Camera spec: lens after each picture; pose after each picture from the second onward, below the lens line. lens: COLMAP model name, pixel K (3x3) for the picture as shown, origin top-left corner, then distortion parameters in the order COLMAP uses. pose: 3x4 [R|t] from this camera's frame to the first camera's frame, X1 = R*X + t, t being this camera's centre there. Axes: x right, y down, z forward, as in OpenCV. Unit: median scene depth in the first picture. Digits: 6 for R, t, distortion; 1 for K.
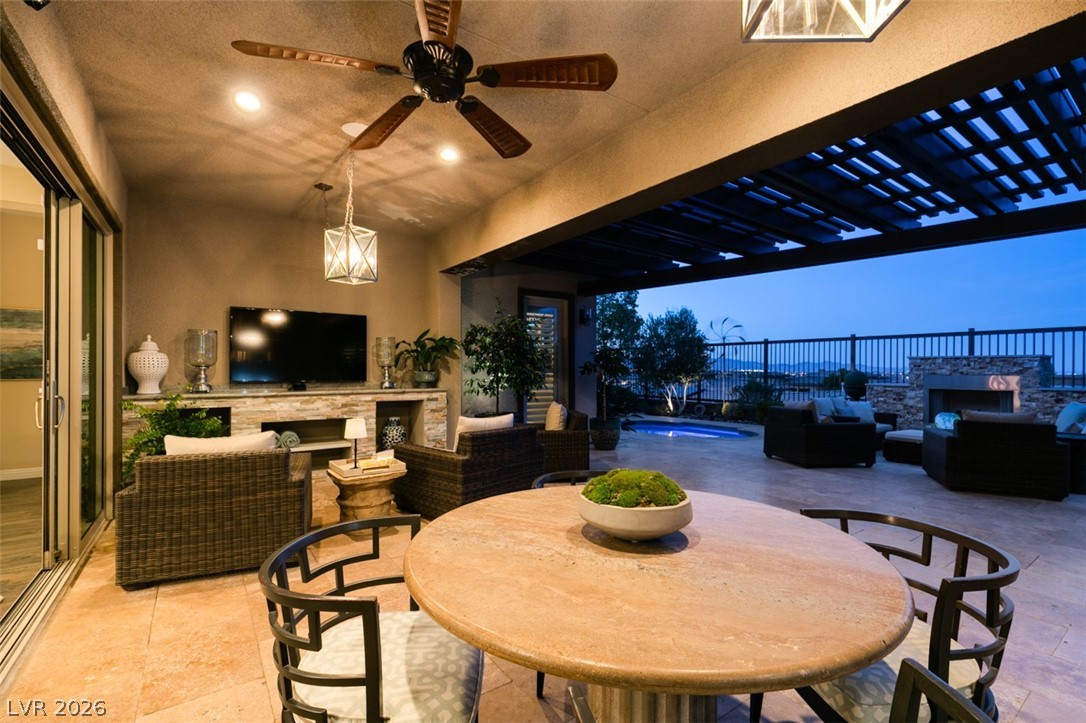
lens RADIAL K [[491.9, 0, 537.5], [0, 491.9, 368.4], [0, 0, 1]] dist [0.001714, -0.001368]
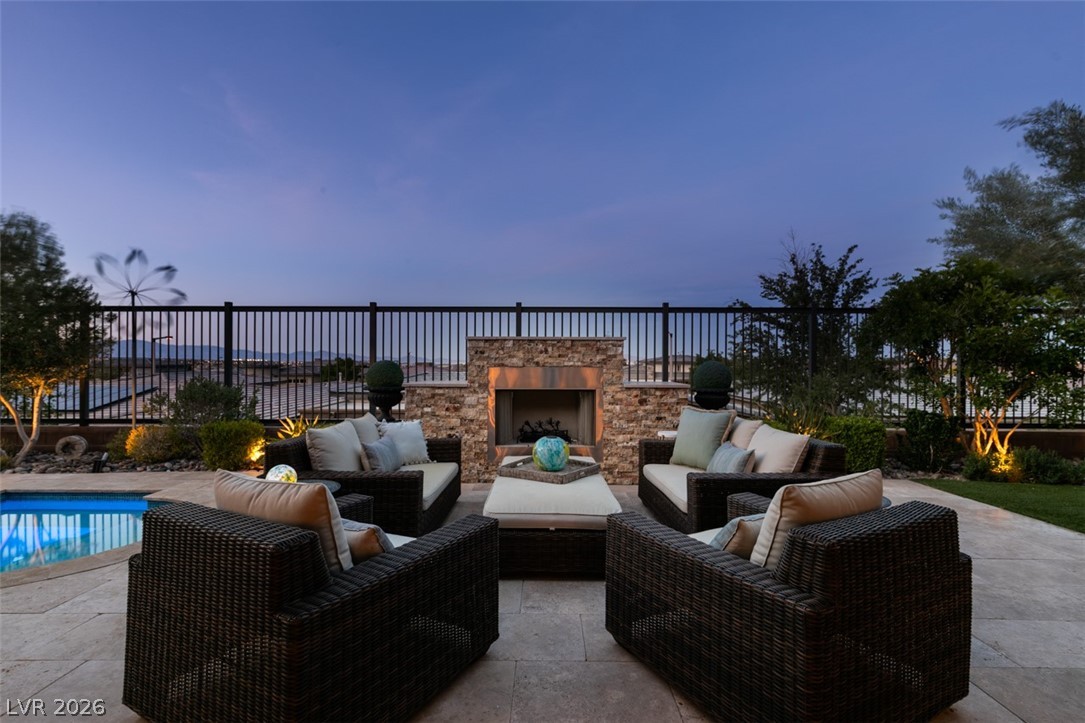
lens RADIAL K [[491.4, 0, 543.6], [0, 491.4, 360.2], [0, 0, 1]] dist [0.001714, -0.001368]
pose [[0.576955, -0.002696, 0.816771, 0.319054], [-0.001238, 0.999991, 0.004175, 0.001863], [-0.816775, -0.003420, 0.576947, 0.577770]]
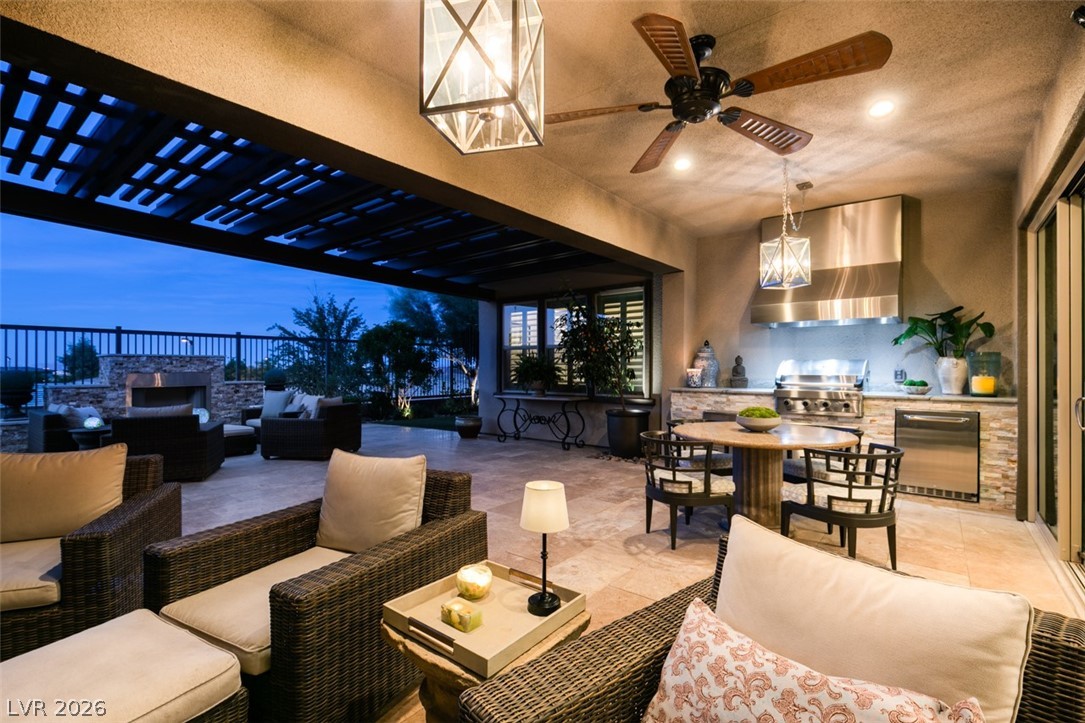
lens RADIAL K [[491.4, 0, 543.2], [0, 491.4, 363.6], [0, 0, 1]] dist [0.001714, -0.001368]
pose [[-0.288422, 0.003551, 0.957497, -0.341535], [0.002225, 0.999993, -0.003039, -0.001346], [-0.957501, 0.001254, -0.288428, 0.492183]]
